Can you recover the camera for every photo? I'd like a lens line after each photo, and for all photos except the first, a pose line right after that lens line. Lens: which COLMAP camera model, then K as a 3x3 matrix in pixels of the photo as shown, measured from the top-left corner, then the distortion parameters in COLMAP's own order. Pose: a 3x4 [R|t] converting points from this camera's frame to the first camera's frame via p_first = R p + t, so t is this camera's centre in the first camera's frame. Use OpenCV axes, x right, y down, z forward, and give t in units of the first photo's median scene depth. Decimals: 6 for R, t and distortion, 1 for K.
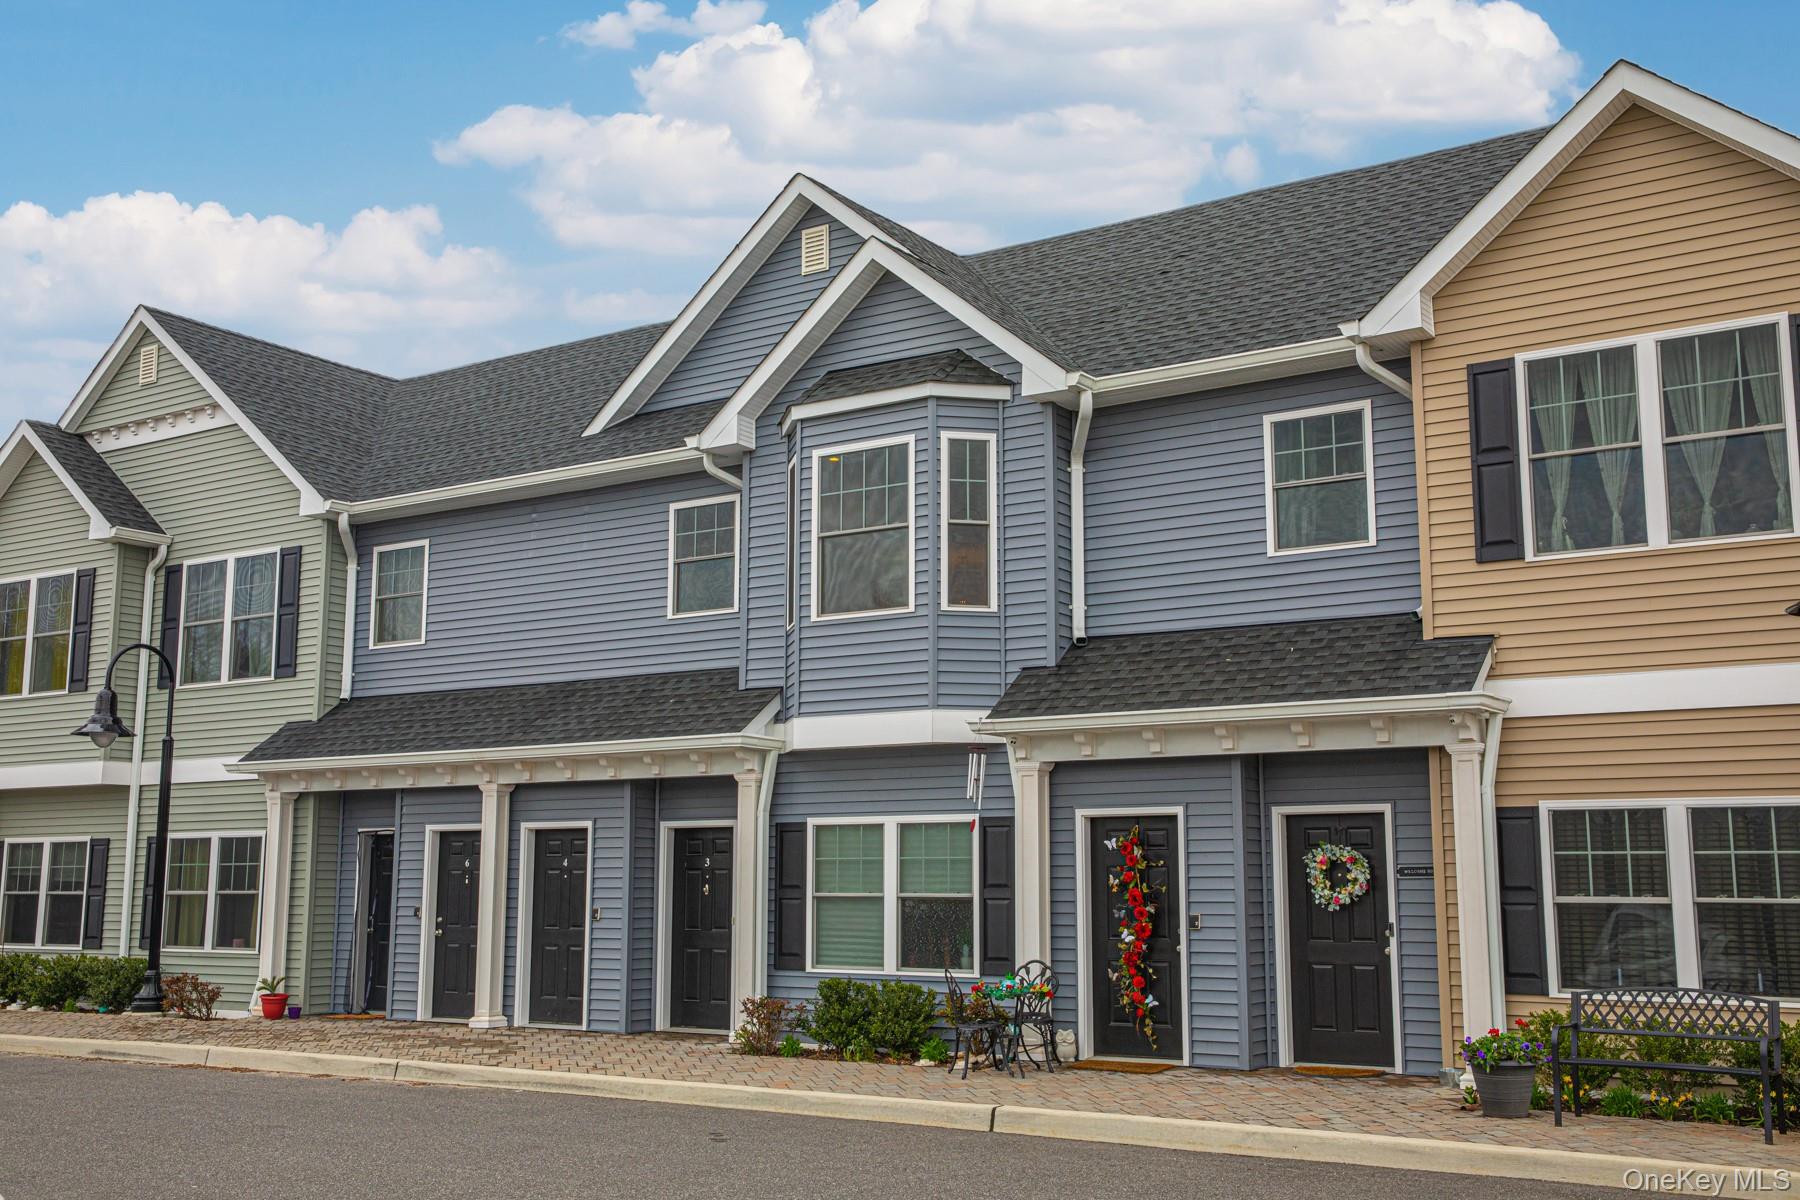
lens RADIAL K [[1798.0, 0, 900.0], [0, 1798.0, 600.0], [0, 0, 1]] dist [-0.016487, -0.010895]
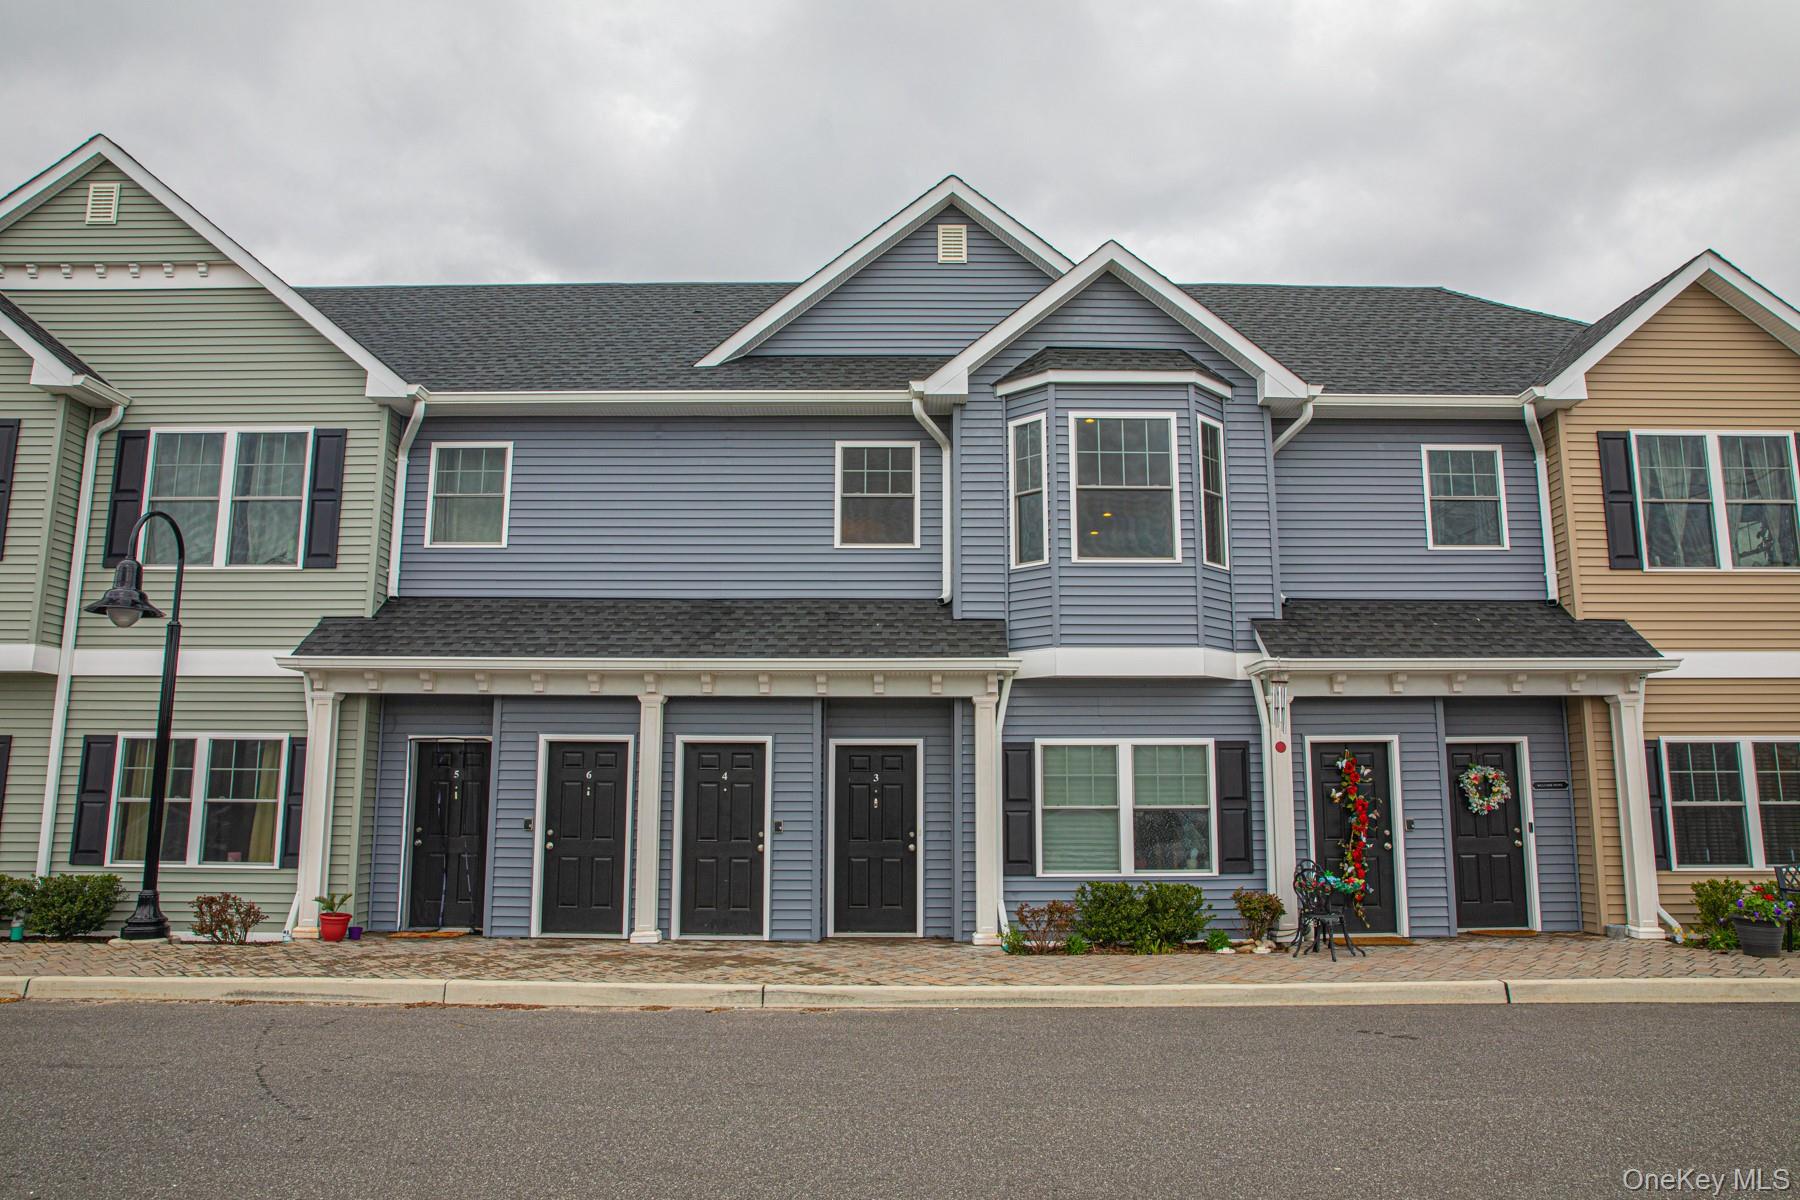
lens RADIAL K [[1307.5, 0, 899.8], [0, 1307.5, 558.4], [0, 0, 1]] dist [-0.104126, 0.064834]
pose [[0.840667, 0.099777, 0.532281, -0.502671], [-0.087102, 0.994996, -0.048949, 0.050468], [-0.534501, -0.005213, 0.845151, 0.320915]]
